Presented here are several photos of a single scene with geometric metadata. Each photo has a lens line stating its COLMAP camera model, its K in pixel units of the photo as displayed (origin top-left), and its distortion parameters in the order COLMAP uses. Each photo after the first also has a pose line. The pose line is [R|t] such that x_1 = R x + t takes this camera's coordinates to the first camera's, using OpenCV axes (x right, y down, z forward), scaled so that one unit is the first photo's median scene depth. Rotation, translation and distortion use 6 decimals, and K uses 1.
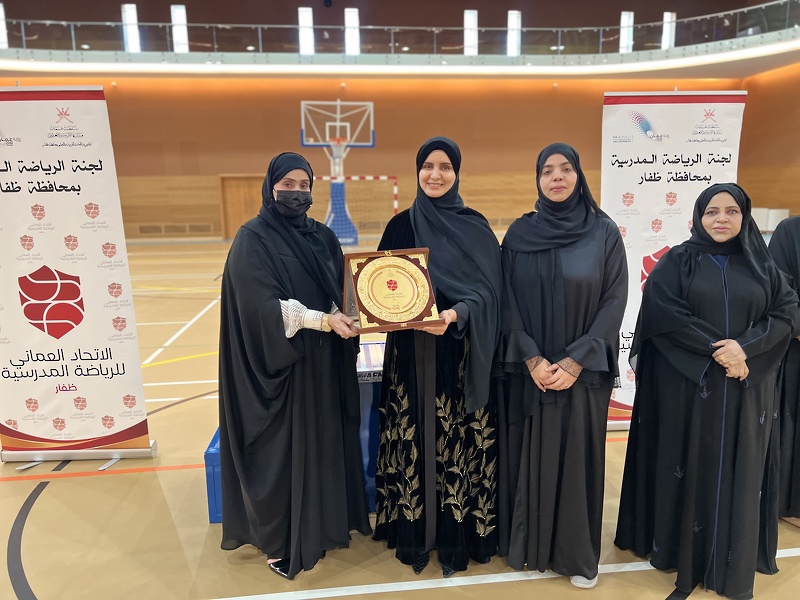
lens RADIAL K [[600.3, 0, 400.0], [0, 600.3, 300.0], [0, 0, 1]] dist [0.002877, -0.004496]
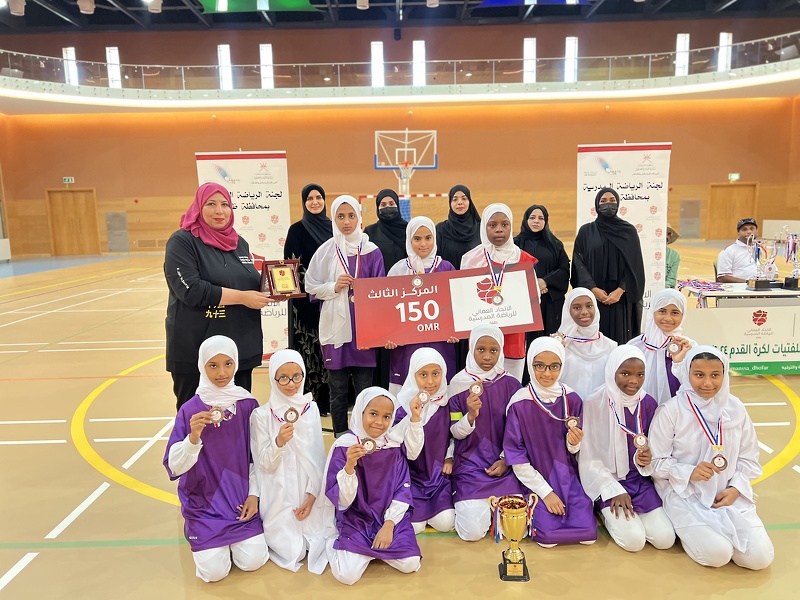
lens RADIAL K [[599.2, 0, 398.6], [0, 599.2, 299.9], [0, 0, 1]] dist [0.004848, -0.003601]
pose [[0.994181, 0.010676, -0.107189, 0.008806], [-0.013408, 0.999603, -0.024796, 0.023942], [0.106882, 0.026089, 0.993929, -0.133358]]
